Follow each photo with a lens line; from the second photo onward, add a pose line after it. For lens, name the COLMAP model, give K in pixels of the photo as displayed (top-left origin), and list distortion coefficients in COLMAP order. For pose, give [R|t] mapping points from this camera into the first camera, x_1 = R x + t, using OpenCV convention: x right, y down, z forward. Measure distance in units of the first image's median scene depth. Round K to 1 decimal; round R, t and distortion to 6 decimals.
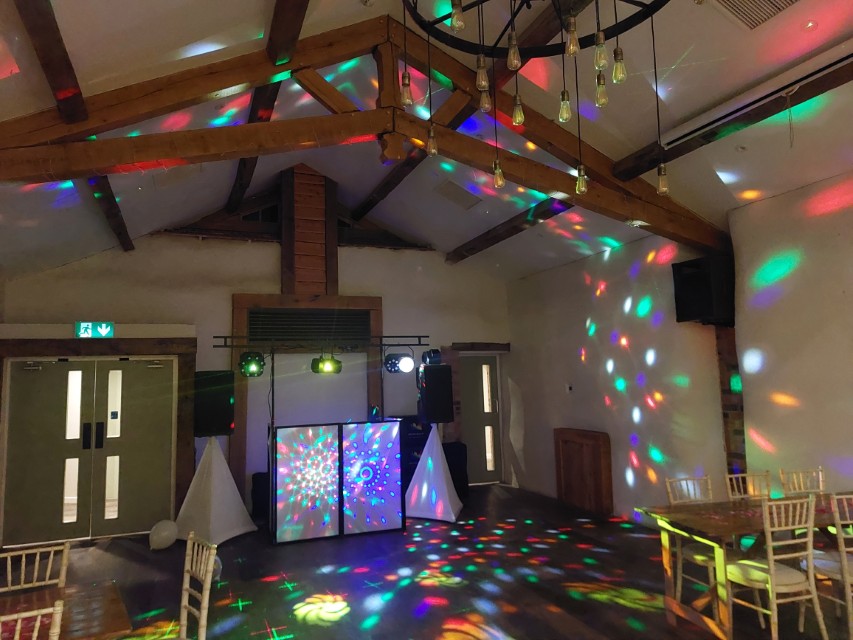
lens RADIAL K [[597.0, 0, 426.5], [0, 597.0, 320.0], [0, 0, 1]] dist [0.003375, -0.036007]
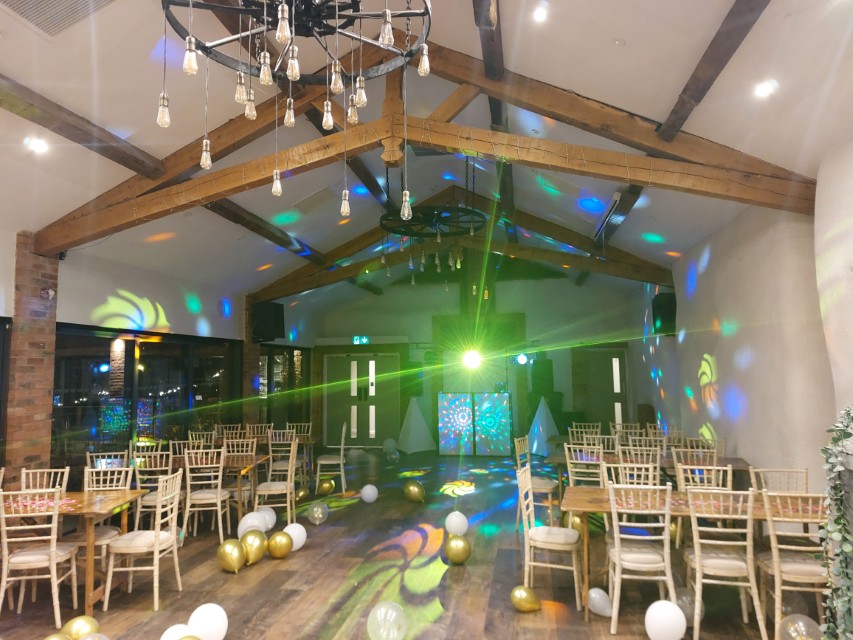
lens RADIAL K [[587.7, 0, 426.5], [0, 587.7, 320.0], [0, 0, 1]] dist [0.002158, -0.025062]
pose [[0.853759, -0.026730, -0.519981, 0.619583], [0.039664, 0.999118, 0.013764, -0.066096], [0.519155, -0.032376, 0.854067, -0.520304]]
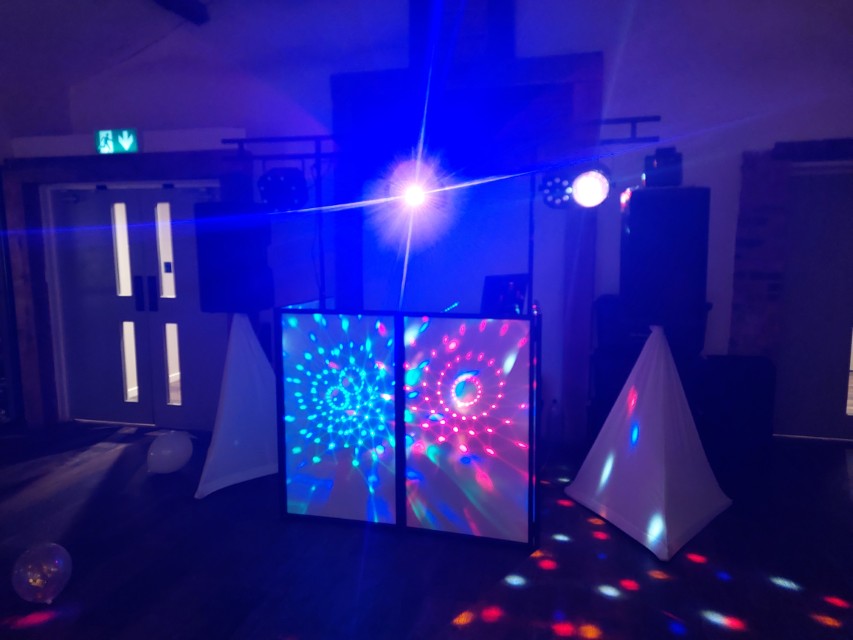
lens RADIAL K [[615.9, 0, 409.0], [0, 615.9, 318.5], [0, 0, 1]] dist [0.067750, -0.002796]
pose [[0.804055, 0.104090, -0.585372, 0.149019], [0.043734, 0.971534, 0.232828, 0.059932], [0.592944, -0.212807, 0.776615, 0.590919]]
